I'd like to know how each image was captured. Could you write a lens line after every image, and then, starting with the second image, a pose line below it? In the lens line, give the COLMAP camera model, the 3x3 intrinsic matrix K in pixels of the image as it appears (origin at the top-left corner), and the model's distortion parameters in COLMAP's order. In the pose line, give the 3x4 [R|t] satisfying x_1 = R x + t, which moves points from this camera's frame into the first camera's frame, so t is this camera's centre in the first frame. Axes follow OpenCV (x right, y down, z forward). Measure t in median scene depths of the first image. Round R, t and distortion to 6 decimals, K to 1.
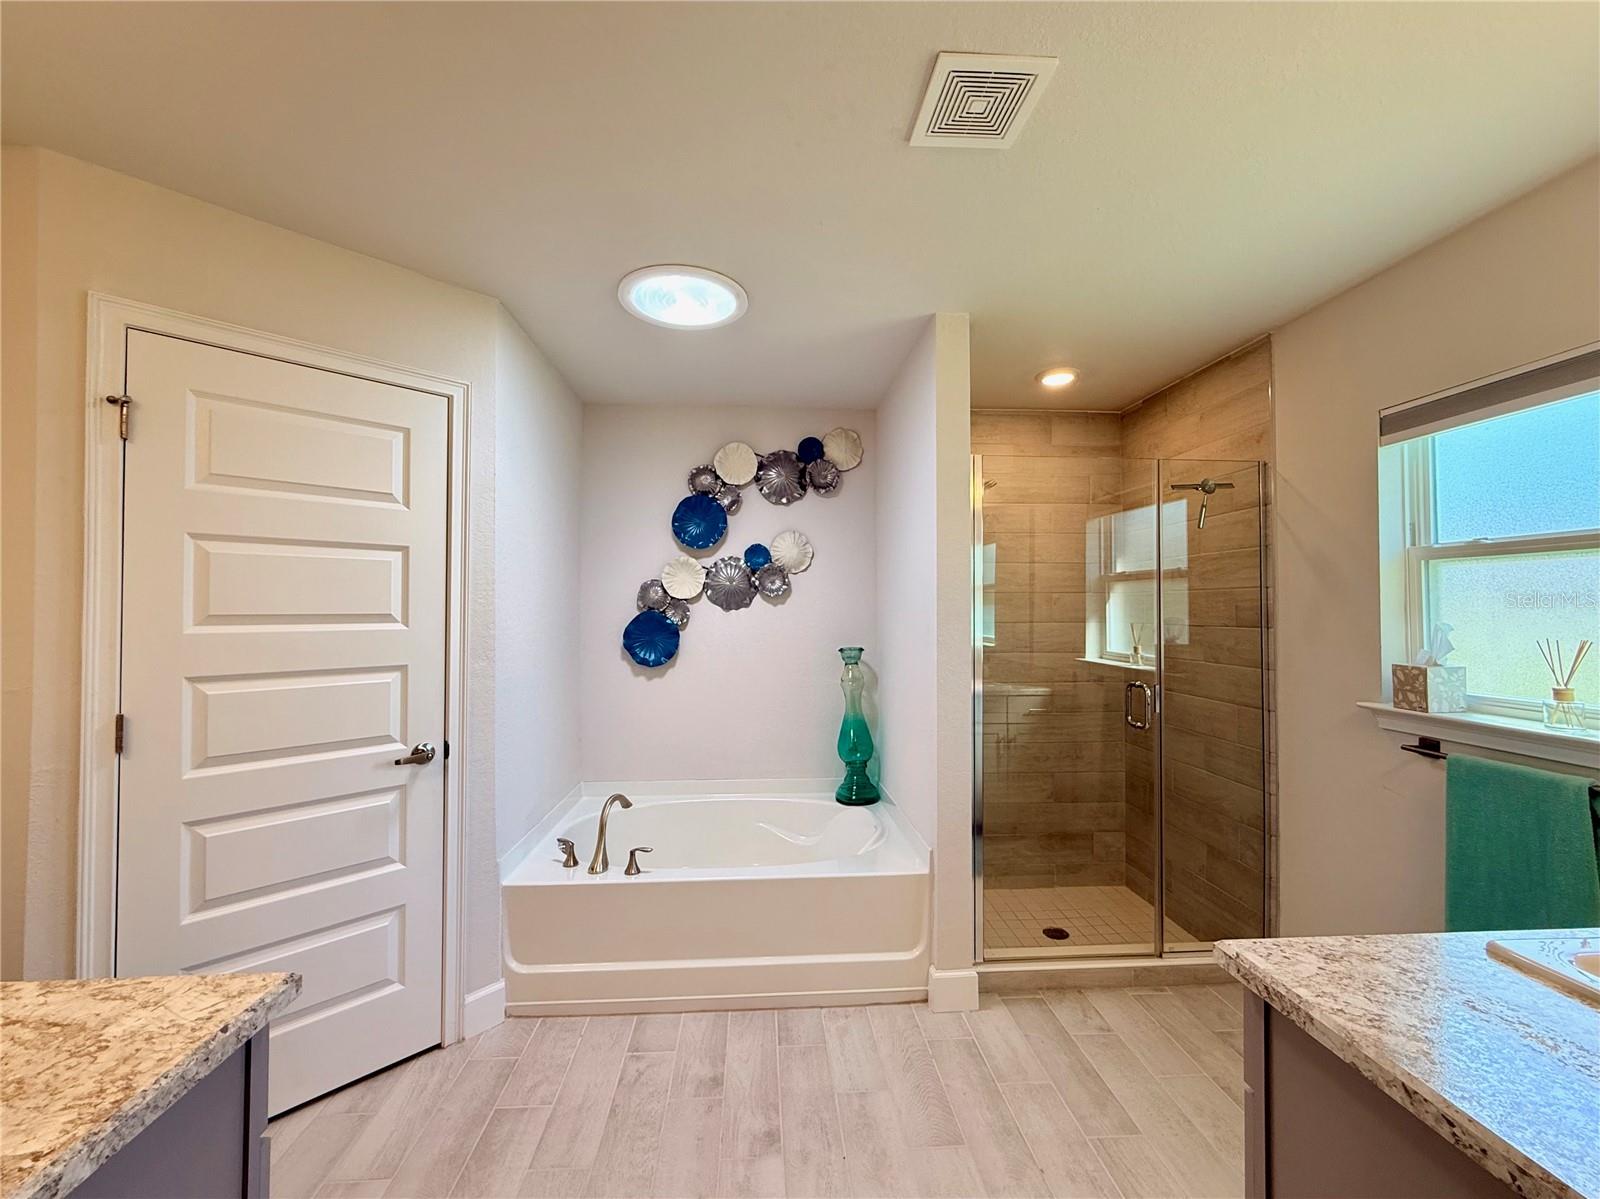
lens RADIAL K [[650.3, 0, 800.0], [0, 650.3, 599.5], [0, 0, 1]] dist [0.000342, -0.000092]
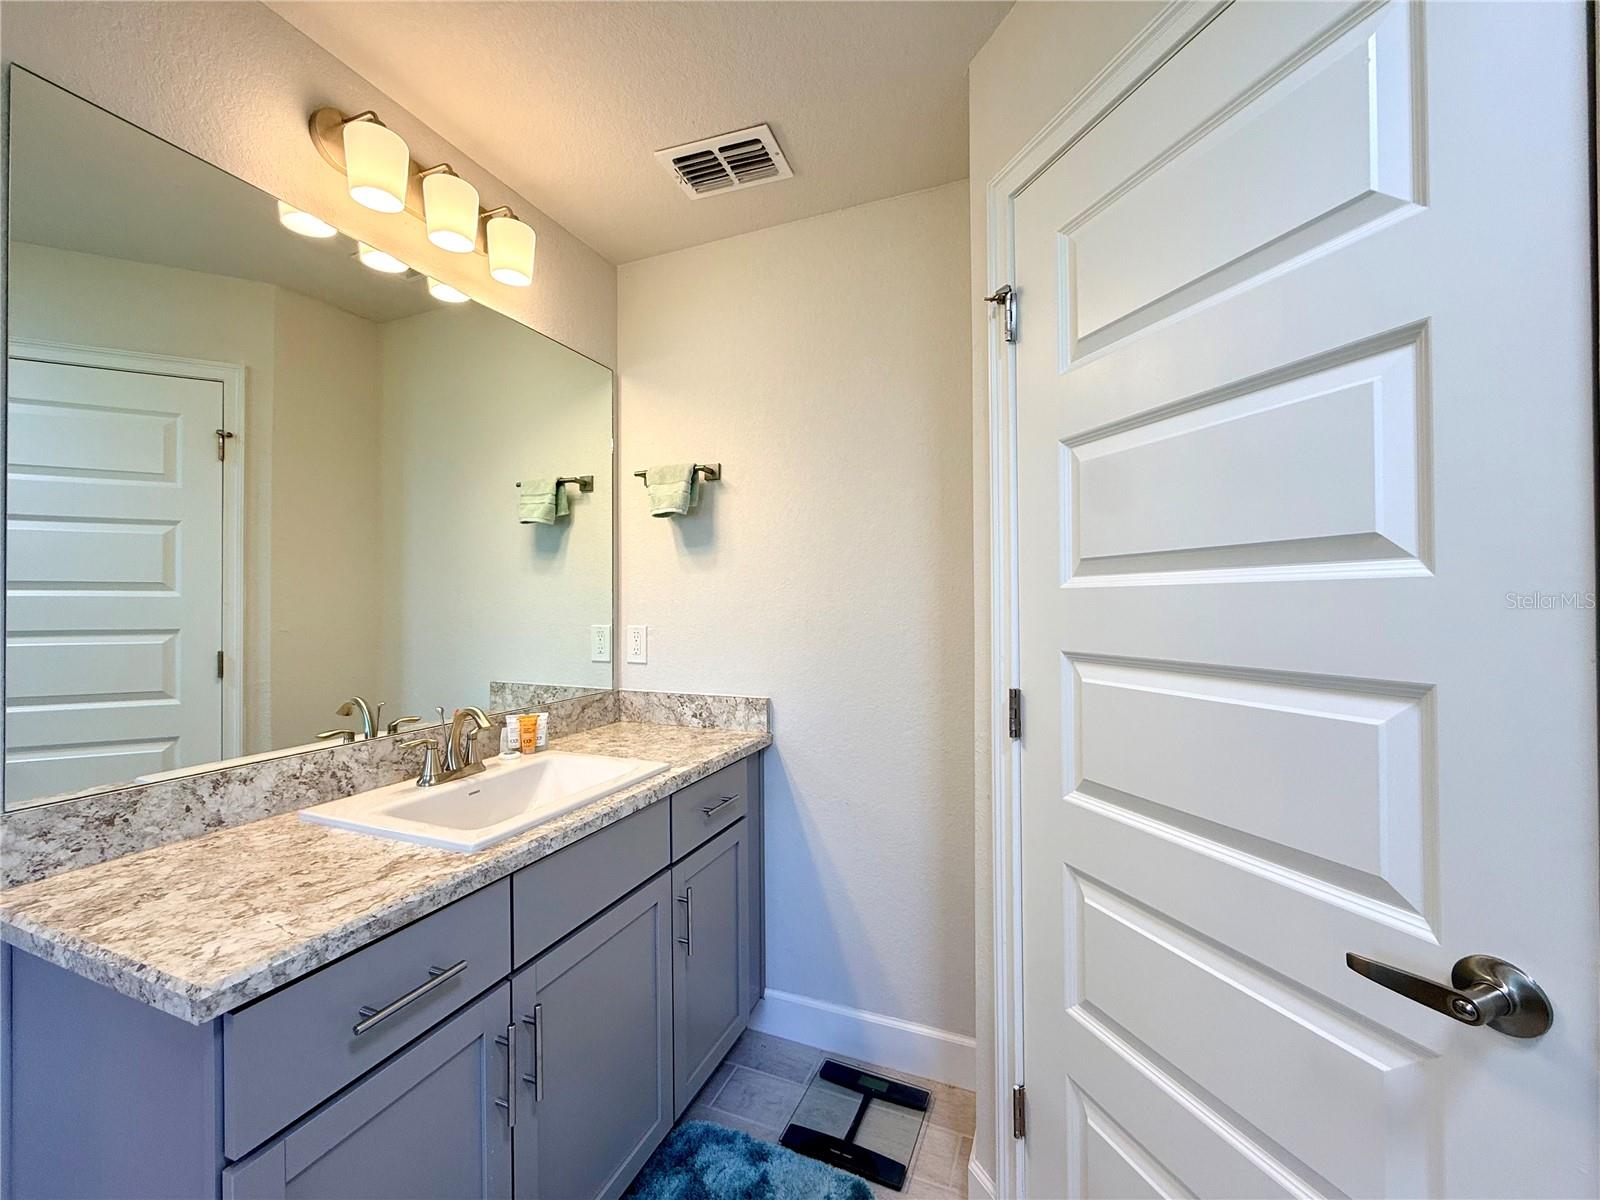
lens RADIAL K [[641.0, 0, 795.1], [0, 641.0, 598.3], [0, 0, 1]] dist [-0.000669, -0.000033]
pose [[-0.445988, -0.007217, -0.895010, -0.100502], [0.015683, 0.999751, -0.015876, 0.032510], [0.894902, -0.021117, -0.445764, 0.487624]]
